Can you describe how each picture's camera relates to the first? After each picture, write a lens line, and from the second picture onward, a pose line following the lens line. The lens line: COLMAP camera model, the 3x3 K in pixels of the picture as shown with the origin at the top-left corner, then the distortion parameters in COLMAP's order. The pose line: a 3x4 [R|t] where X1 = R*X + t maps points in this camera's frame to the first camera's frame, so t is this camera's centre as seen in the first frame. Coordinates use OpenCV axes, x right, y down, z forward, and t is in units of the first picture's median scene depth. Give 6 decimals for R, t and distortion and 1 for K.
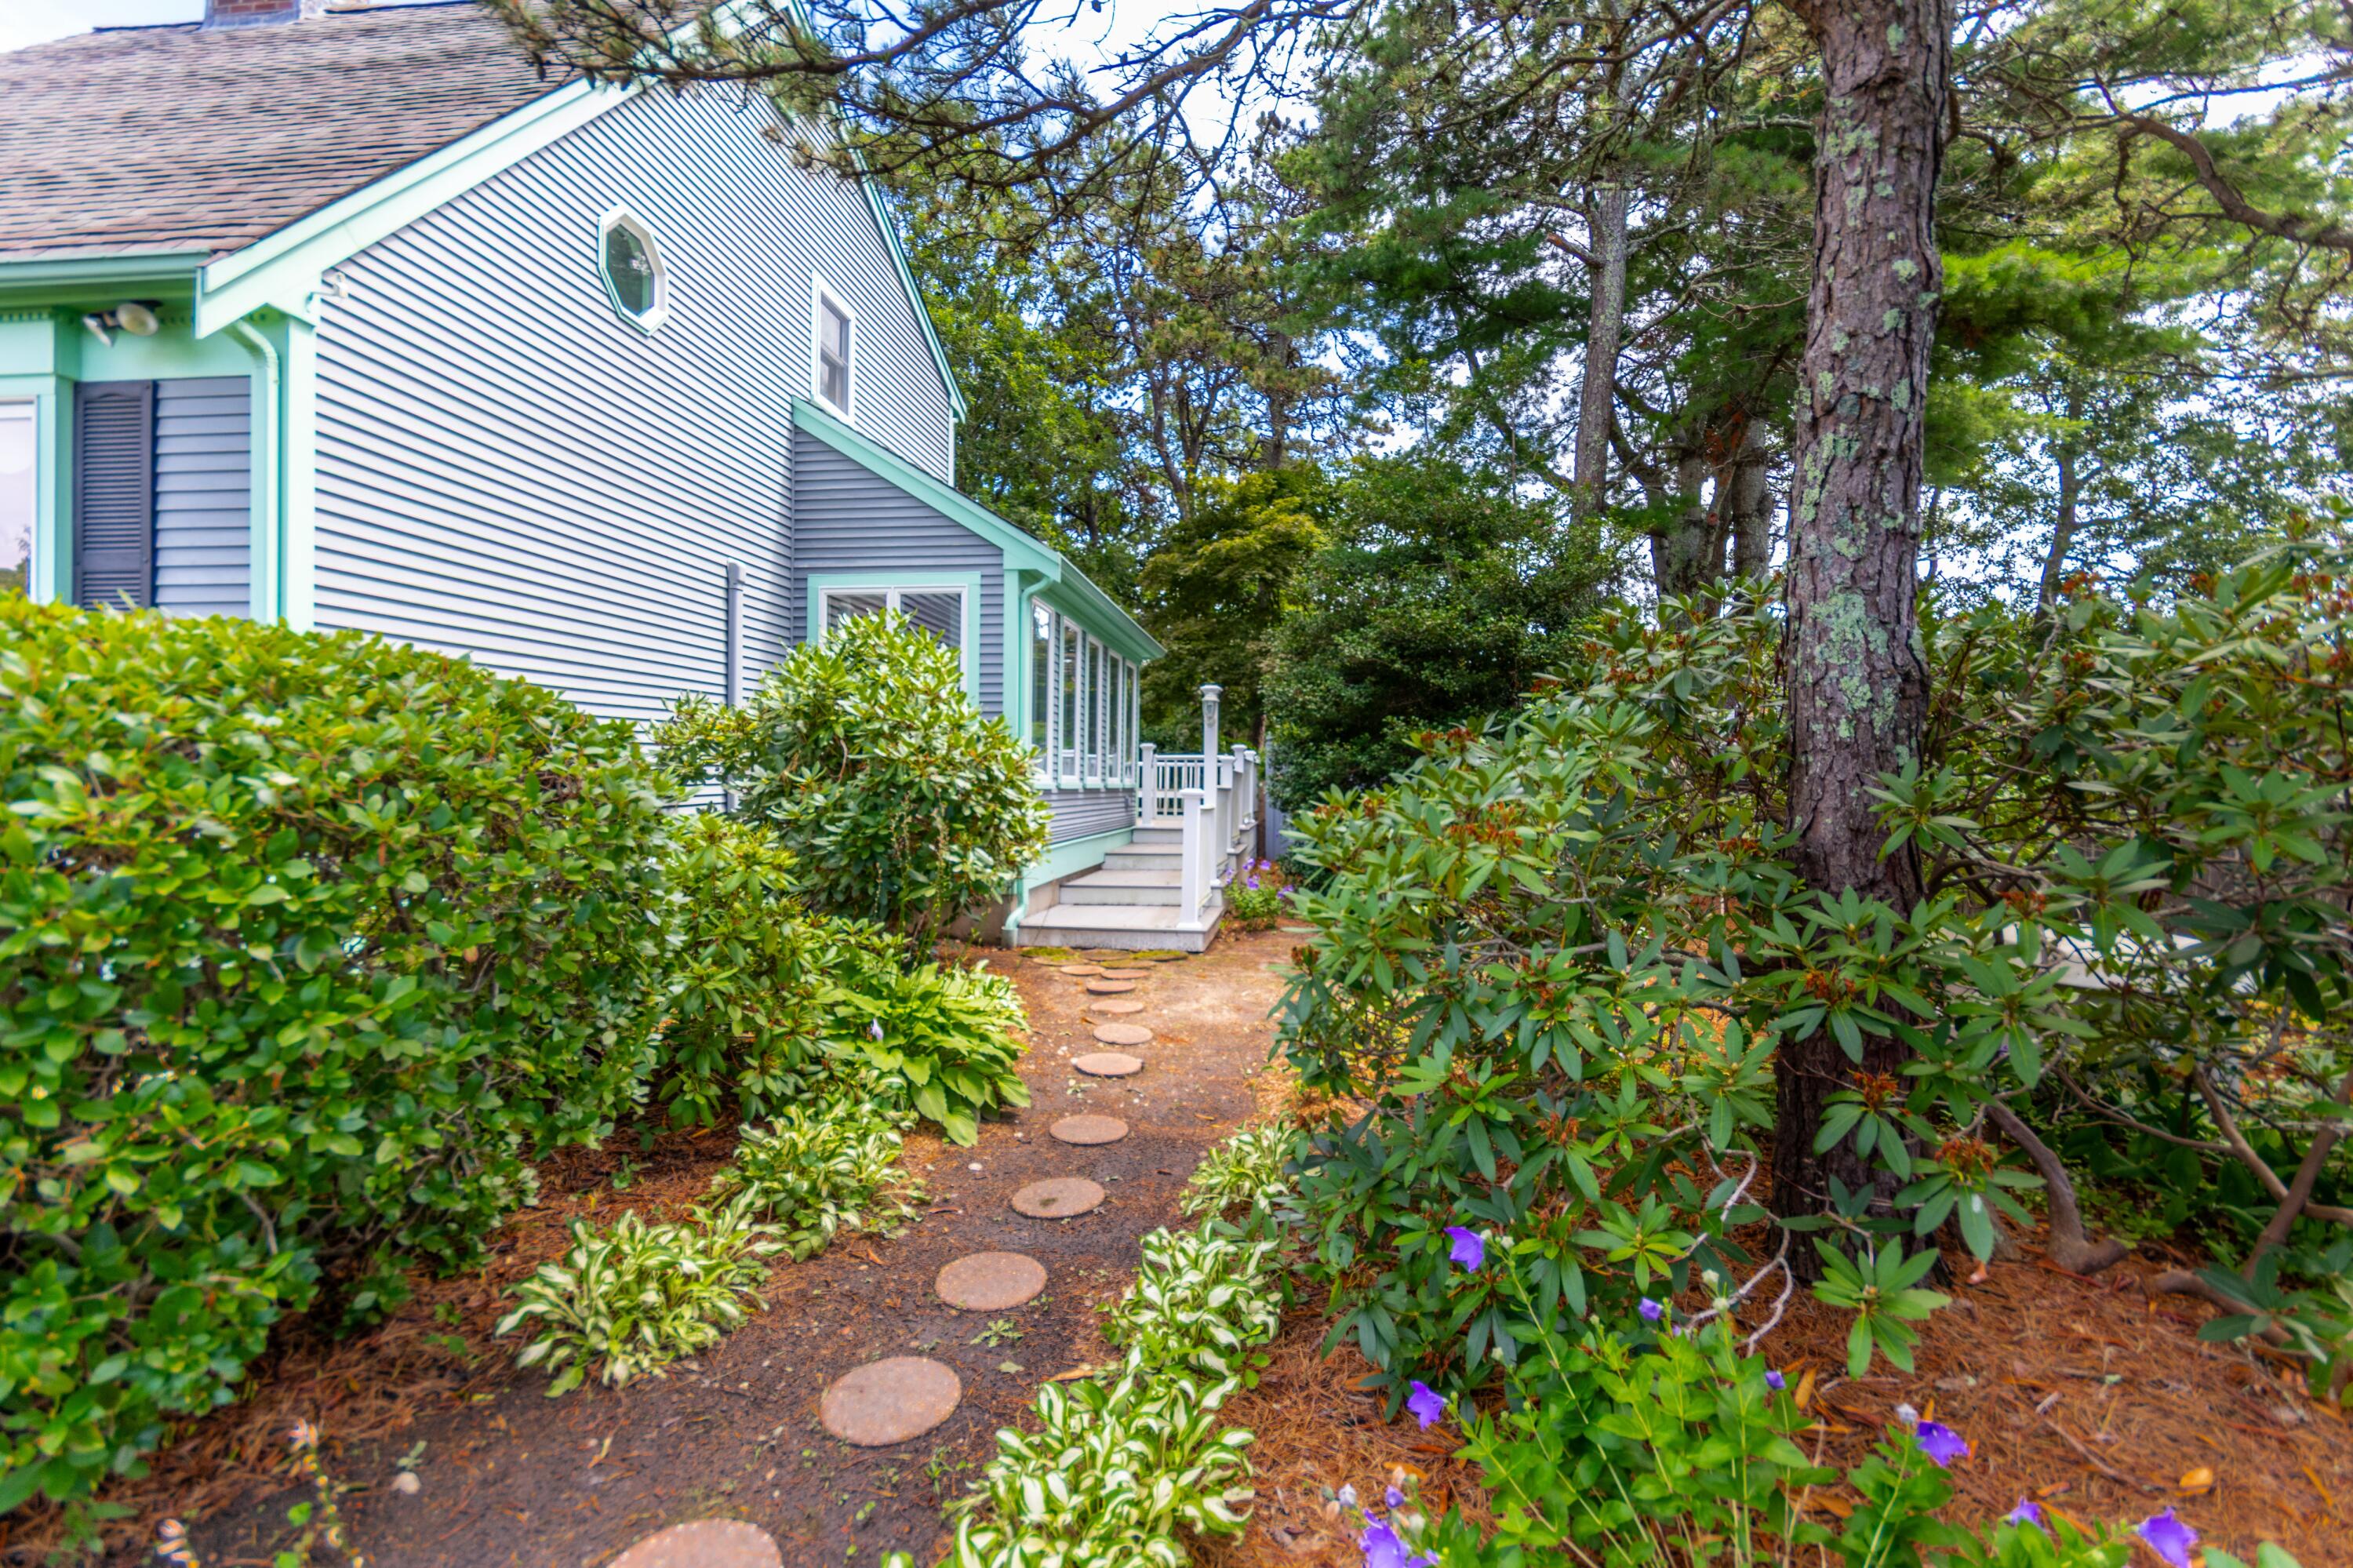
lens RADIAL K [[1079.9, 0, 1182.1], [0, 1079.9, 785.4], [0, 0, 1]] dist [-0.000719, -0.000502]
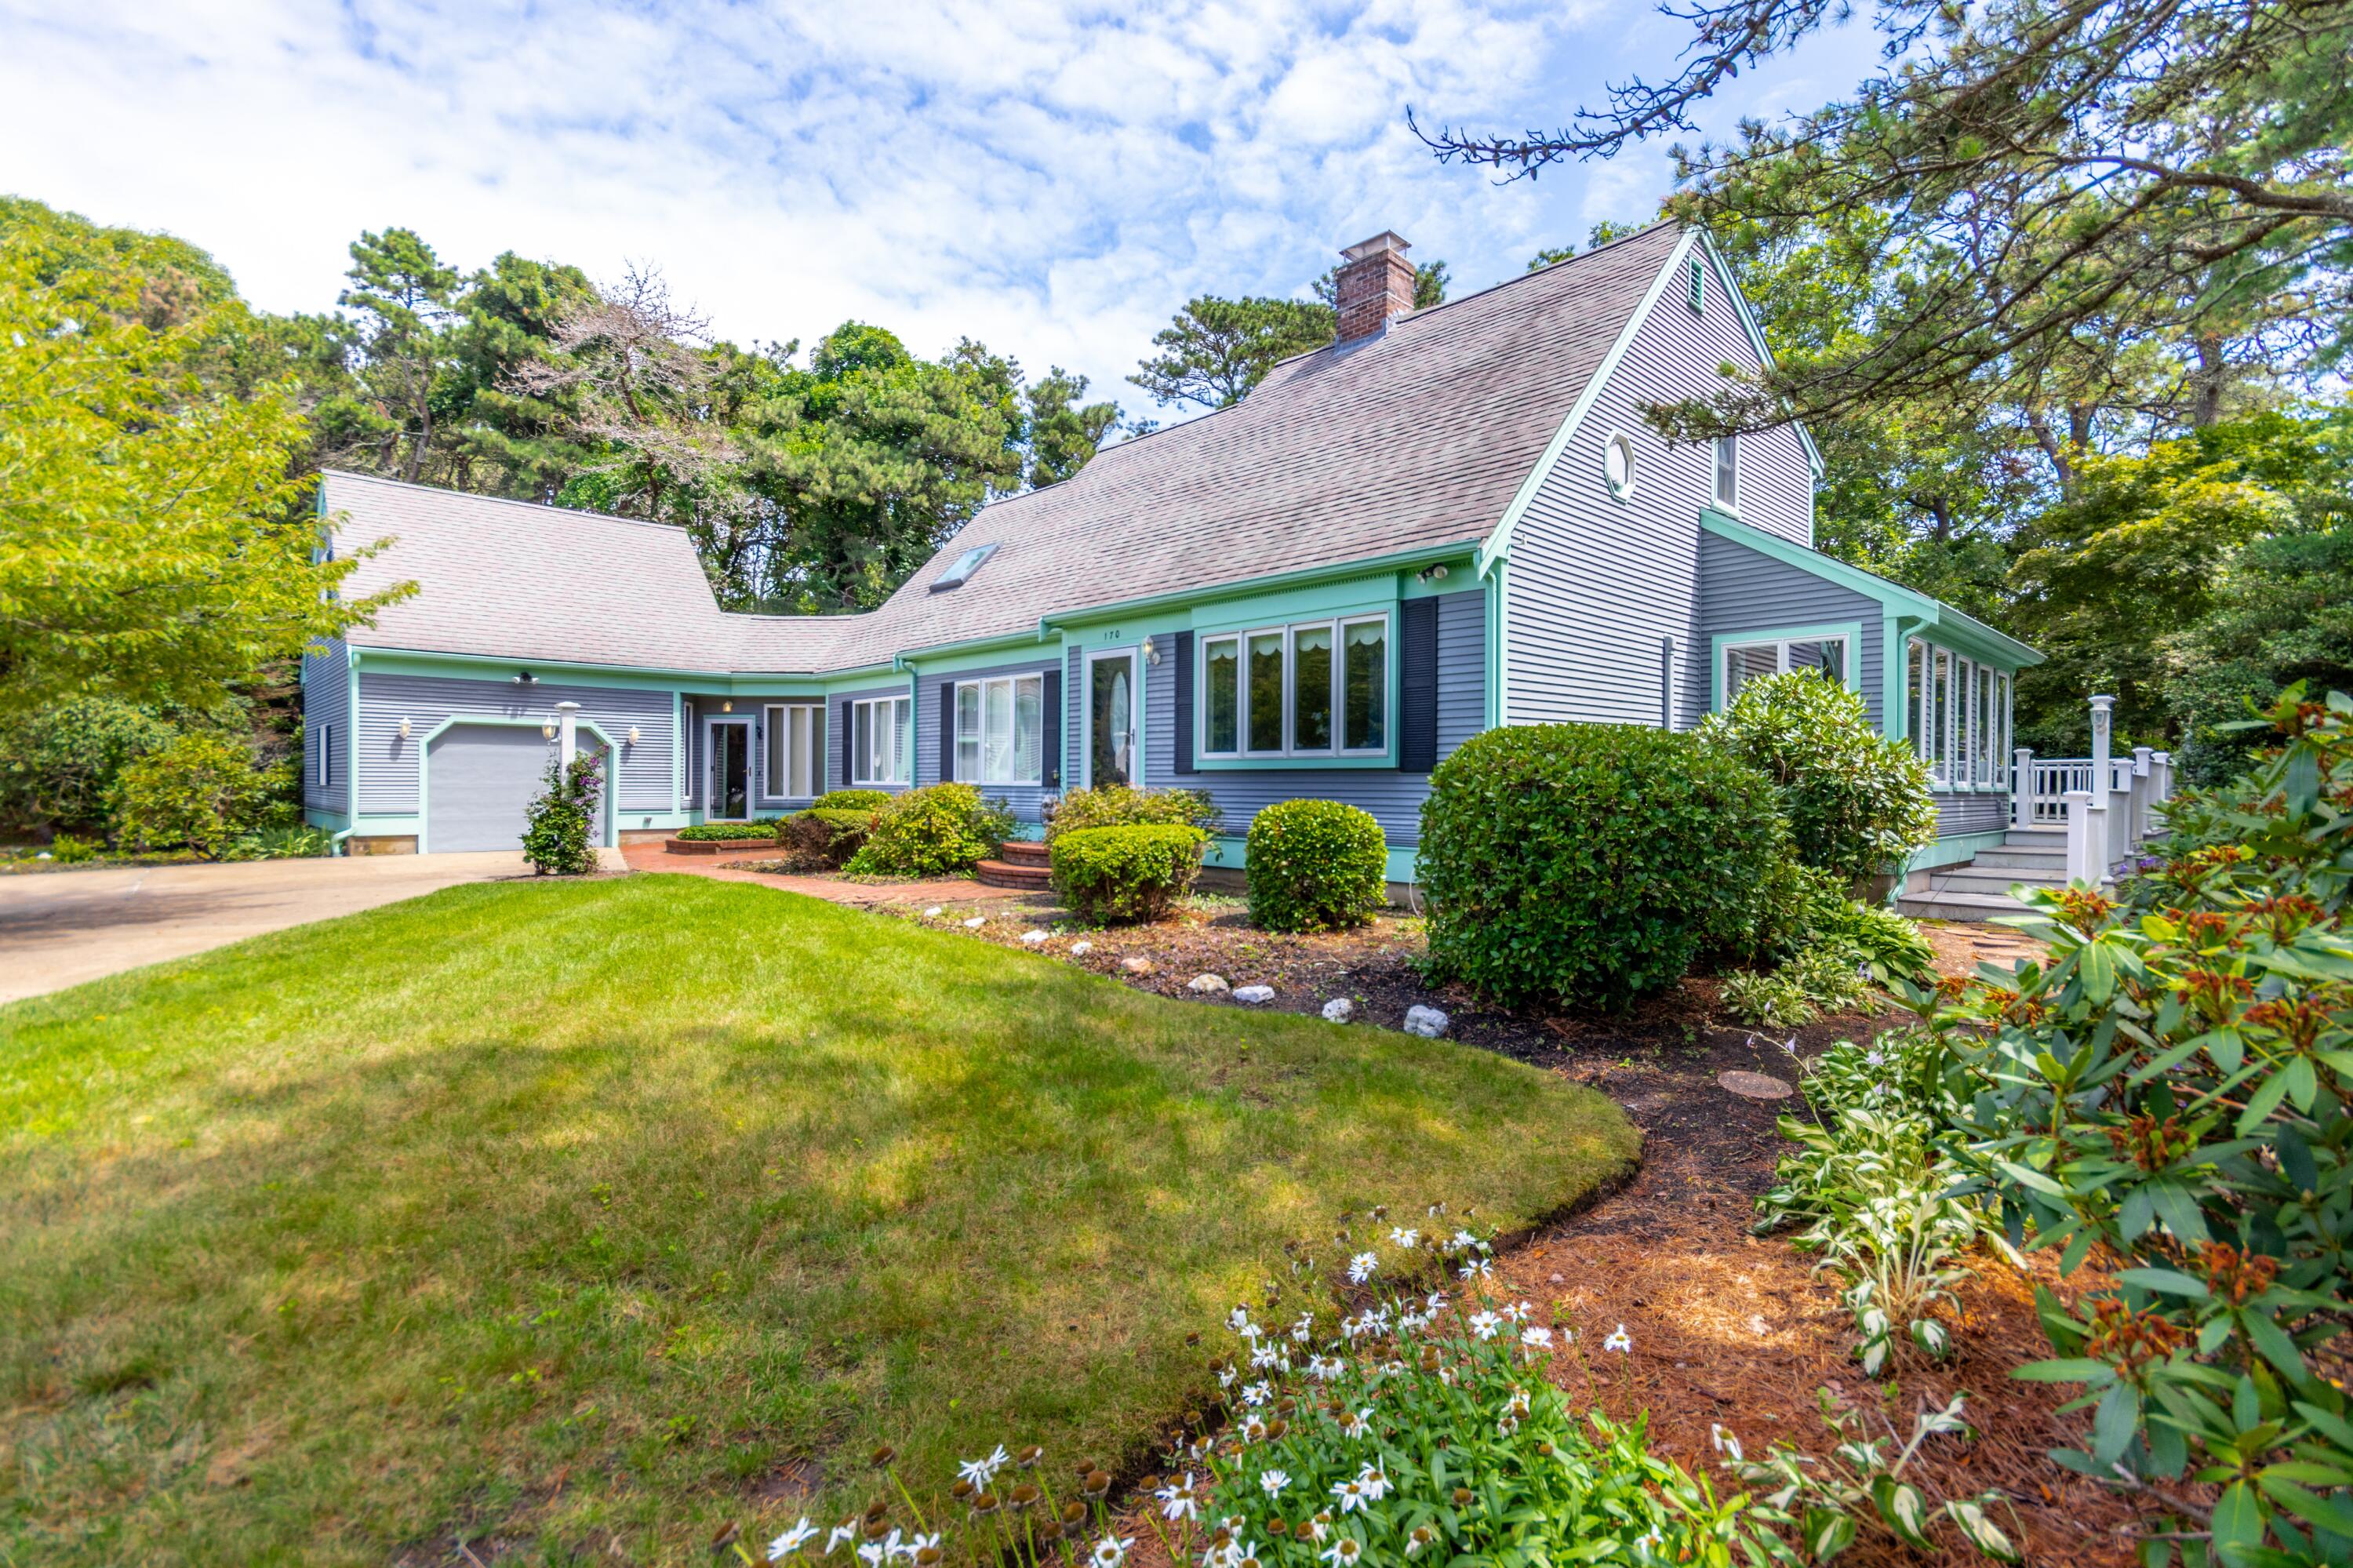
lens RADIAL K [[1079.9, 0, 1182.1], [0, 1079.9, 785.4], [0, 0, 1]] dist [-0.000719, -0.000502]
pose [[0.772603, -0.005626, -0.634864, 0.002079], [0.001011, 0.999970, -0.007631, 0.004810], [0.634888, 0.005254, 0.772586, -0.449405]]
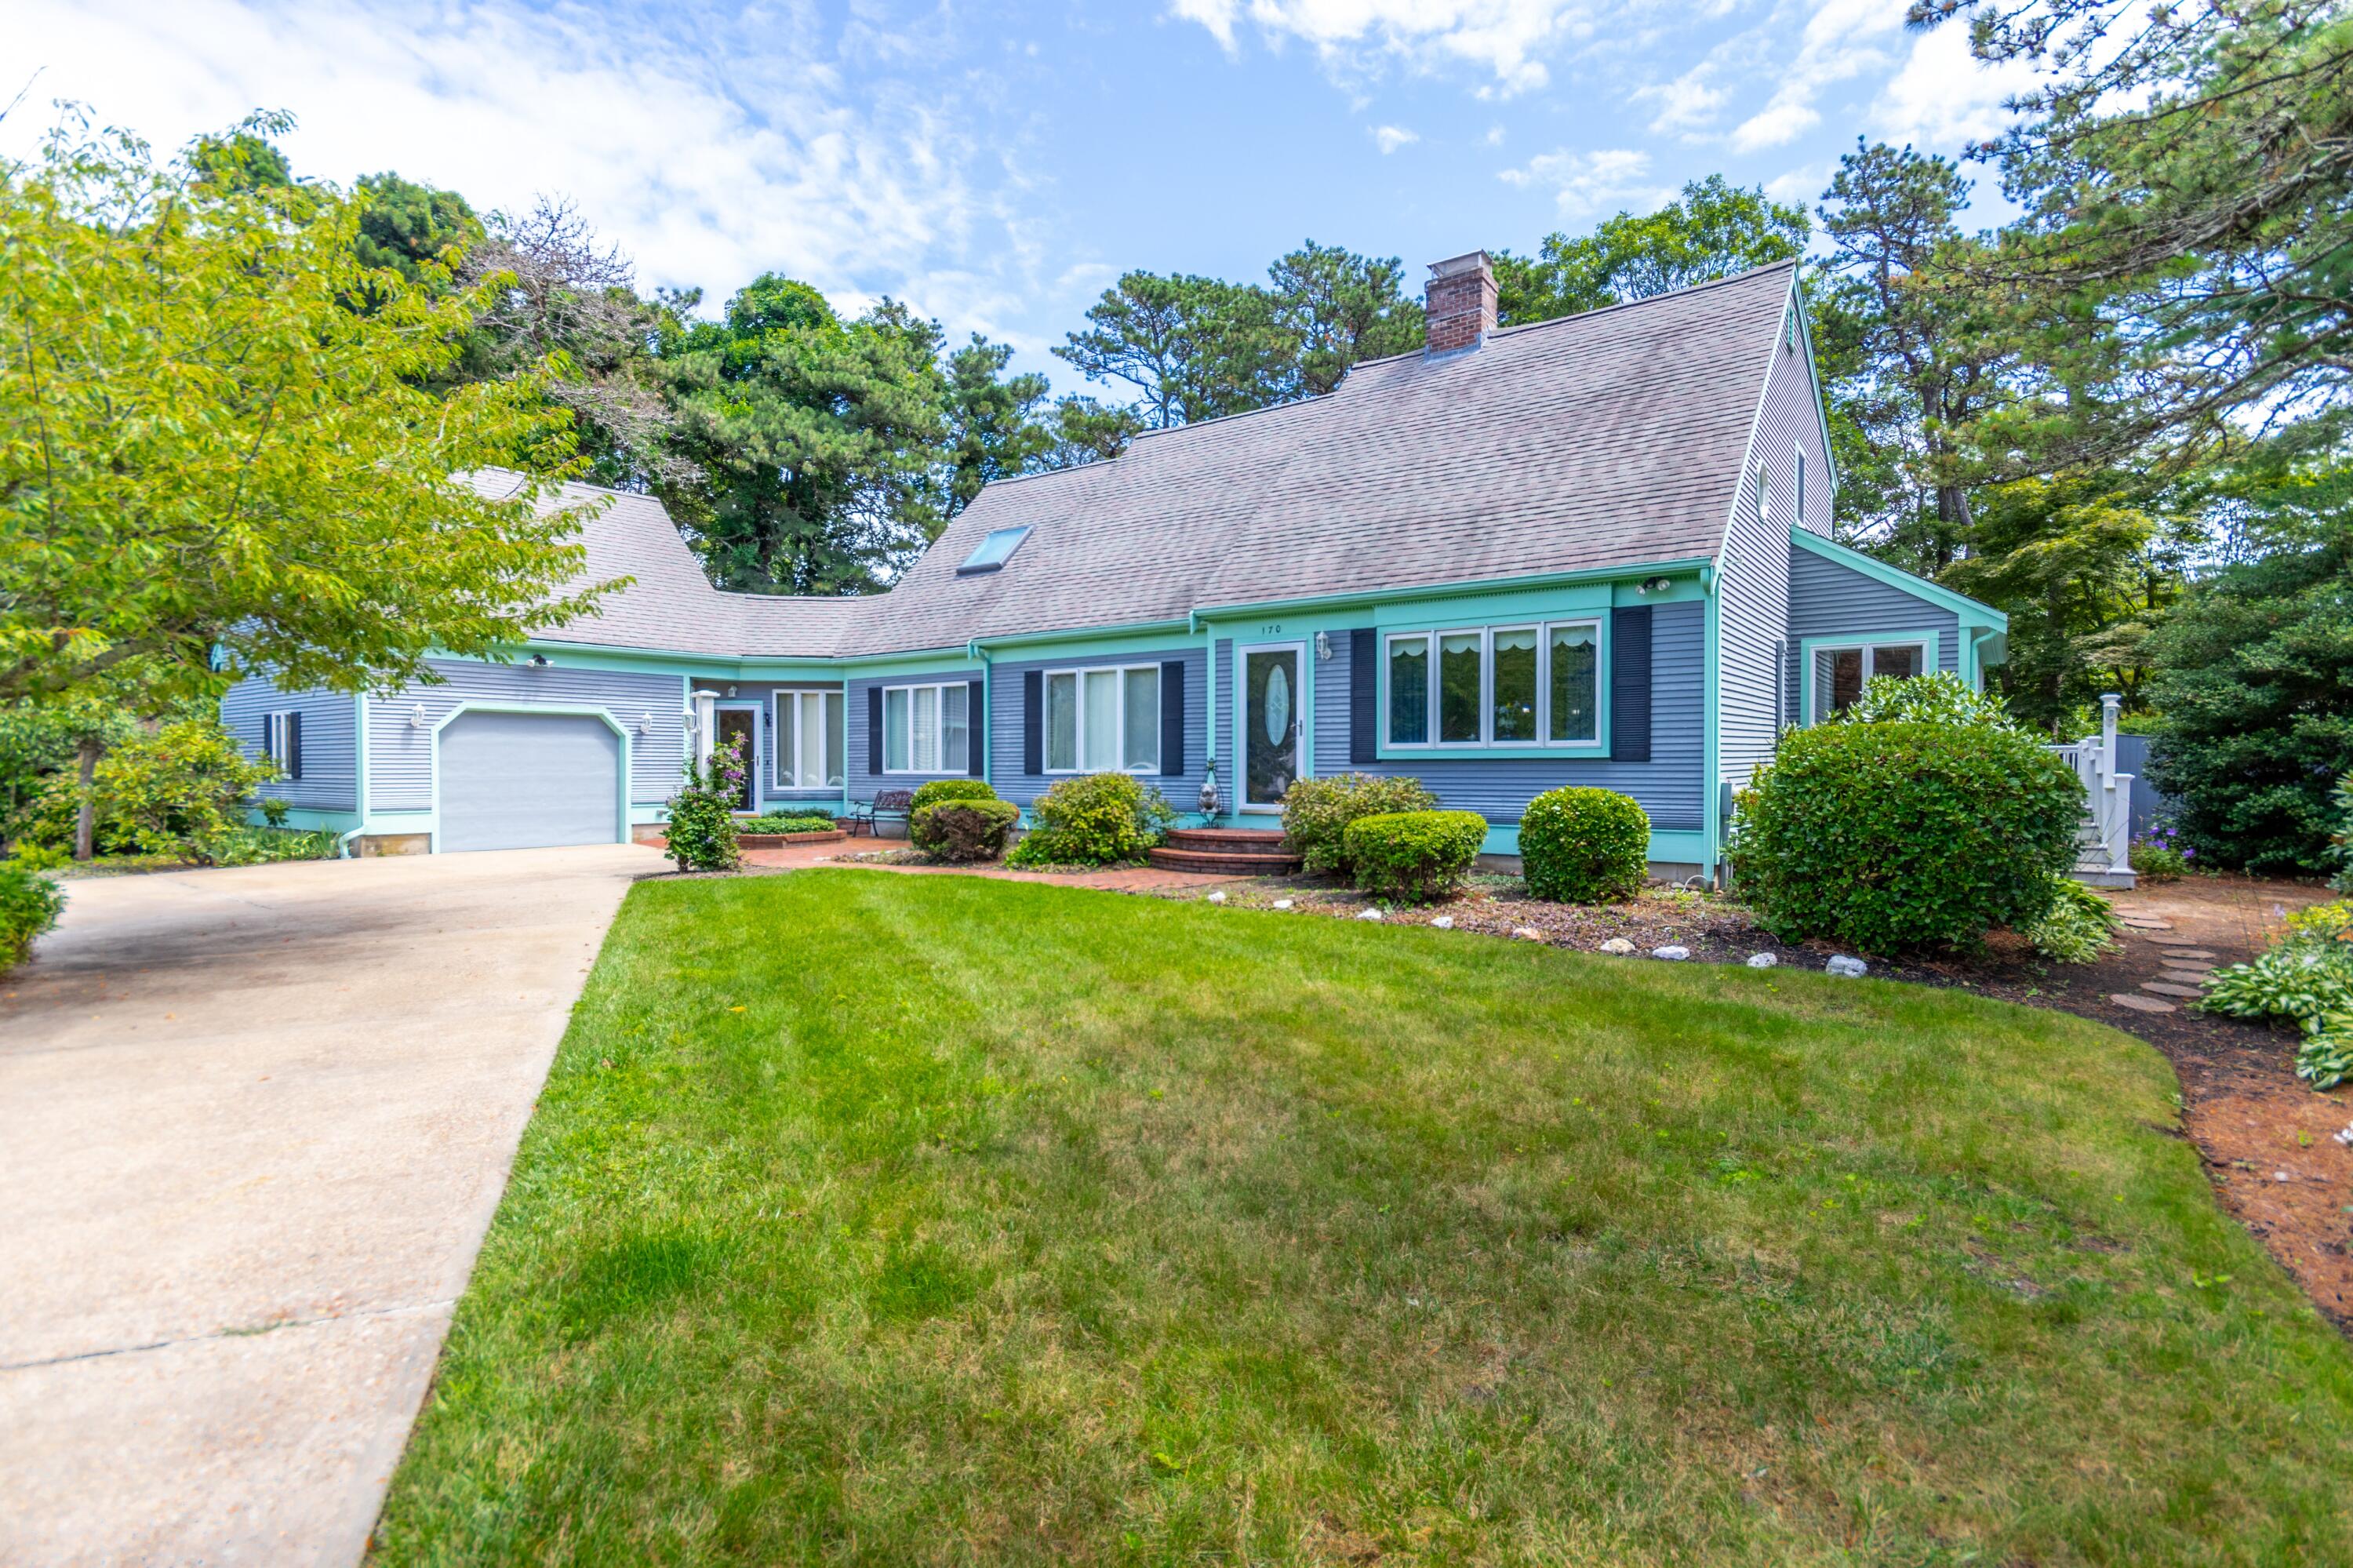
lens RADIAL K [[1131.8, 0, 1176.5], [0, 1131.8, 784.0], [0, 0, 1]] dist [0.000411, 0.000266]
pose [[0.868610, -0.004429, -0.495477, -0.295267], [0.008690, 0.999942, 0.006295, -0.002920], [0.495421, -0.009773, 0.868598, -0.800382]]
